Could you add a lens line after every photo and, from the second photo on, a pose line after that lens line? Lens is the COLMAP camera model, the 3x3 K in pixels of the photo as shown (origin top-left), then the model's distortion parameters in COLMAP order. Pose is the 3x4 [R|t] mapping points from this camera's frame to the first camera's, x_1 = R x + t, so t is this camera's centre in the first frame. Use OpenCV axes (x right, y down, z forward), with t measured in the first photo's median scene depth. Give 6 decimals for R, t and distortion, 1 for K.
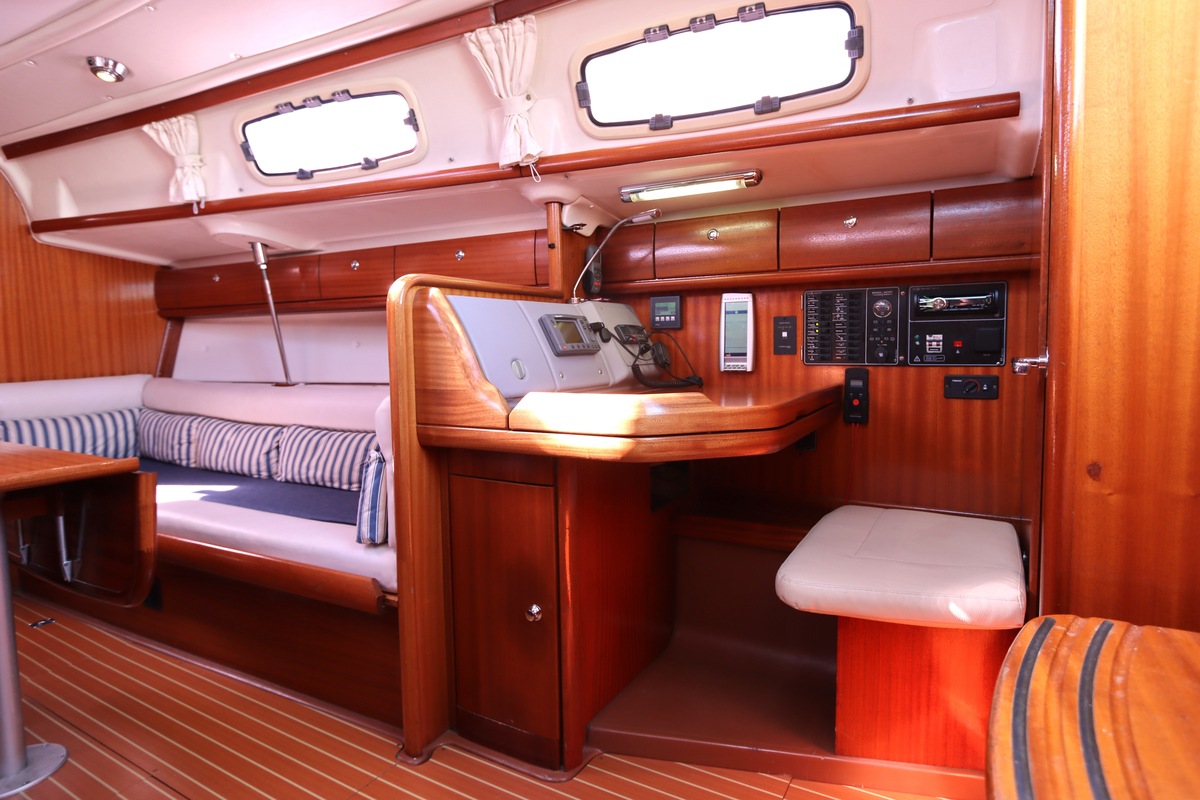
lens RADIAL K [[645.6, 0, 603.0], [0, 645.6, 389.3], [0, 0, 1]] dist [-0.019491, 0.004294]
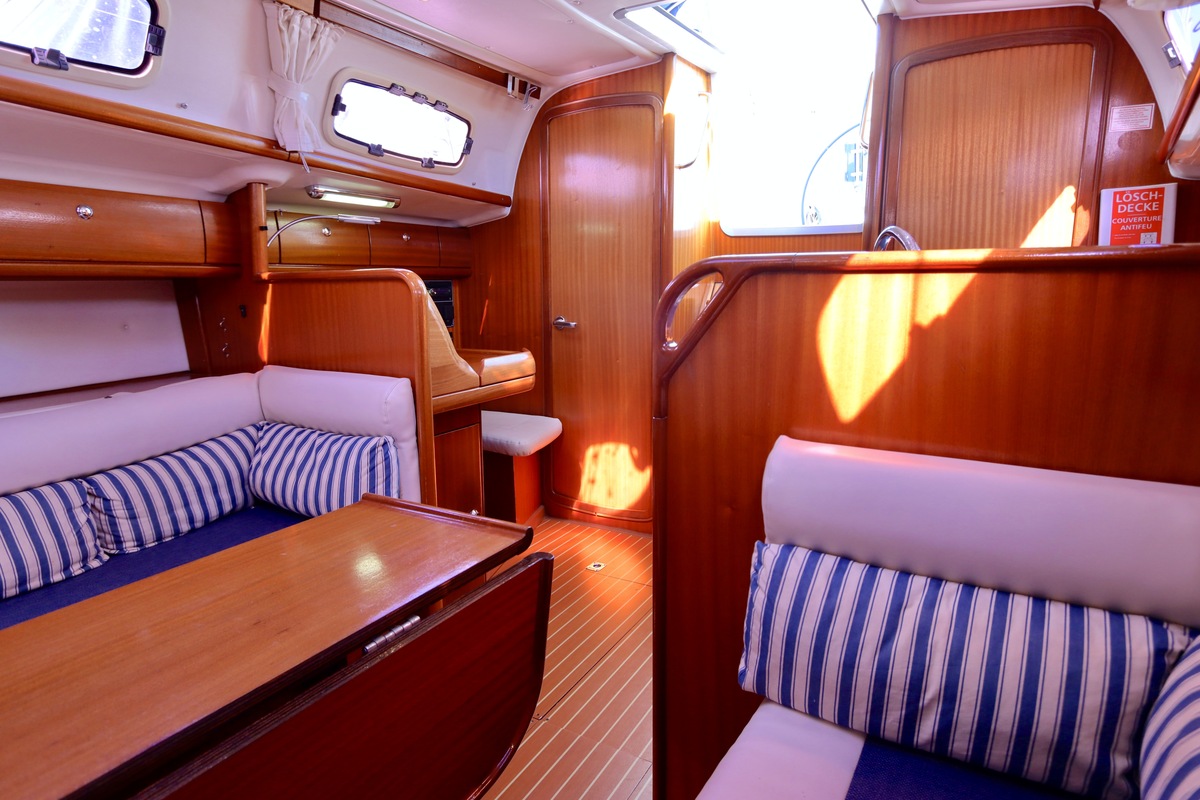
lens RADIAL K [[673.7, 0, 606.8], [0, 673.7, 388.0], [0, 0, 1]] dist [-0.013598, 0.001316]
pose [[-0.020586, -0.137375, 0.990305, -1.072322], [0.081896, 0.986955, 0.138613, -0.077745], [-0.996428, 0.083956, -0.009067, 0.486687]]
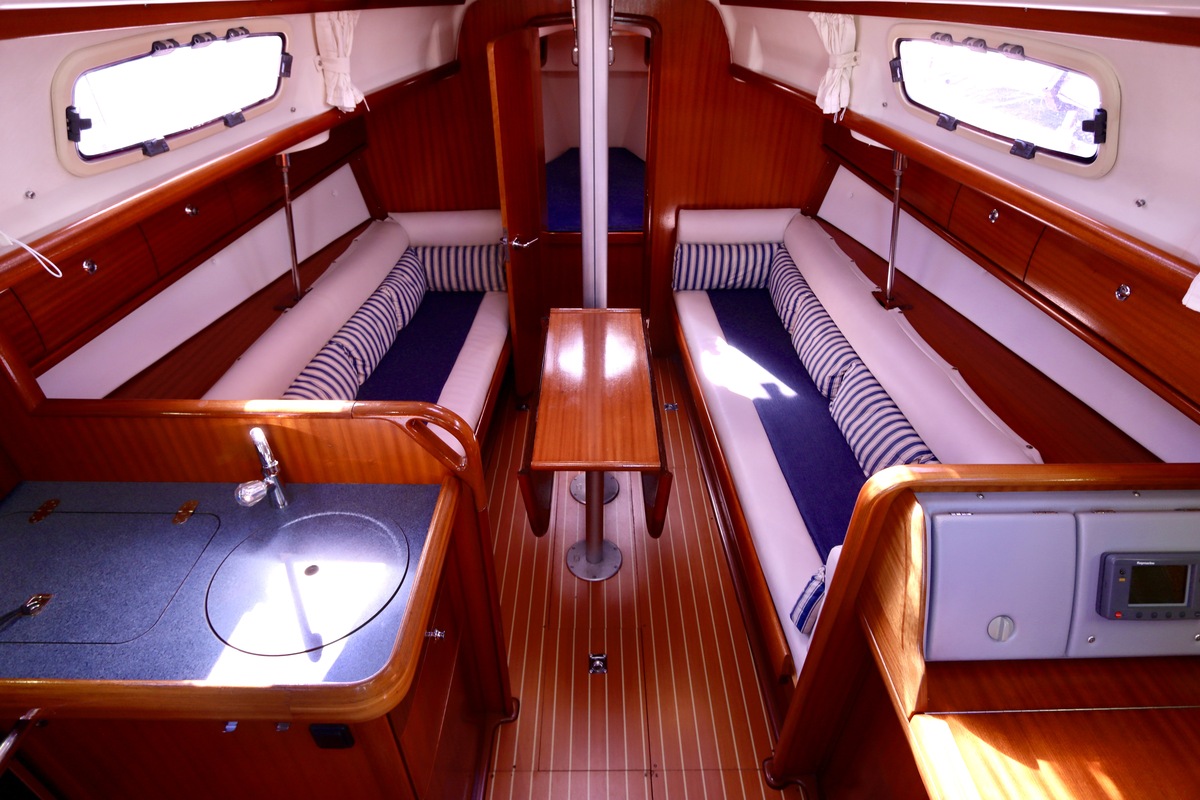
lens RADIAL K [[646.9, 0, 603.4], [0, 646.9, 391.6], [0, 0, 1]] dist [-0.016022, 0.001839]
pose [[0.517653, 0.503065, -0.692070, 0.005466], [-0.079283, 0.833604, 0.546643, -0.474429], [0.851909, -0.228102, 0.471402, 0.243448]]
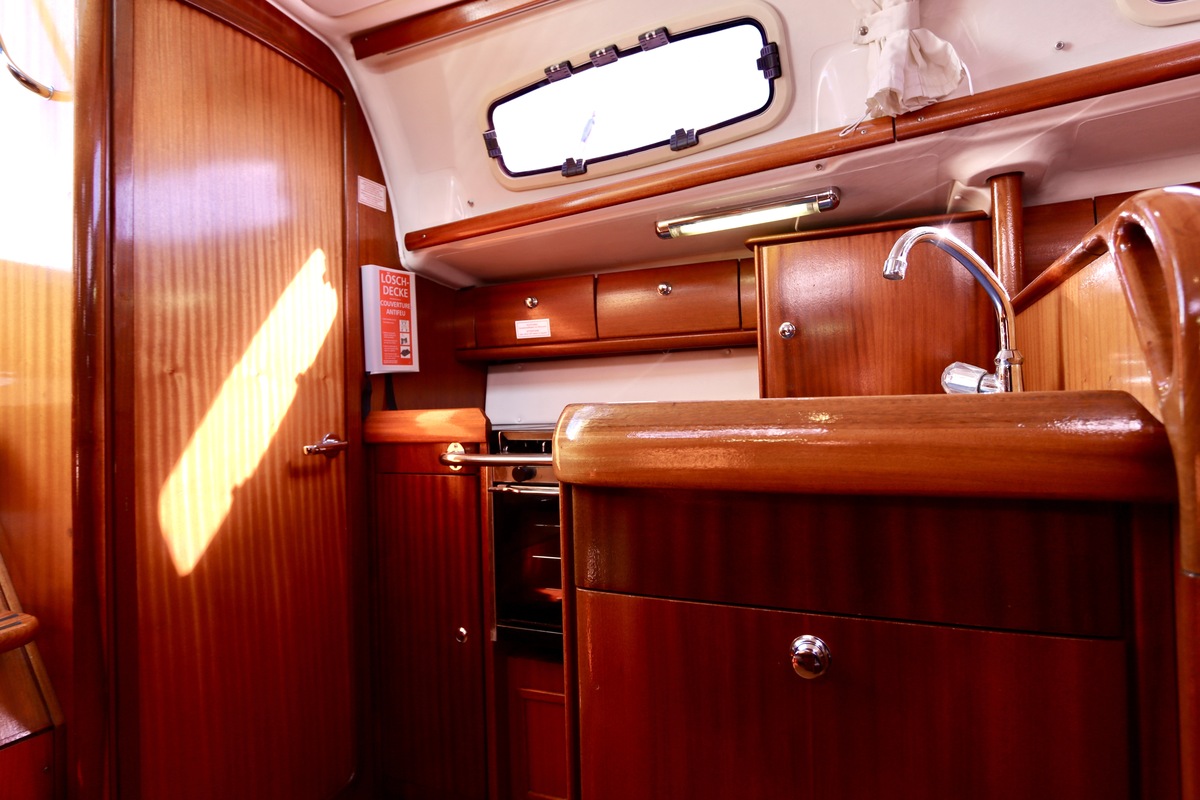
lens RADIAL K [[676.7, 0, 600.7], [0, 676.7, 388.8], [0, 0, 1]] dist [-0.015955, 0.002004]
pose [[-0.991026, 0.048297, -0.124643, -0.279673], [0.042231, 0.997812, 0.050863, -0.045634], [0.126827, 0.045142, -0.990897, 0.613931]]
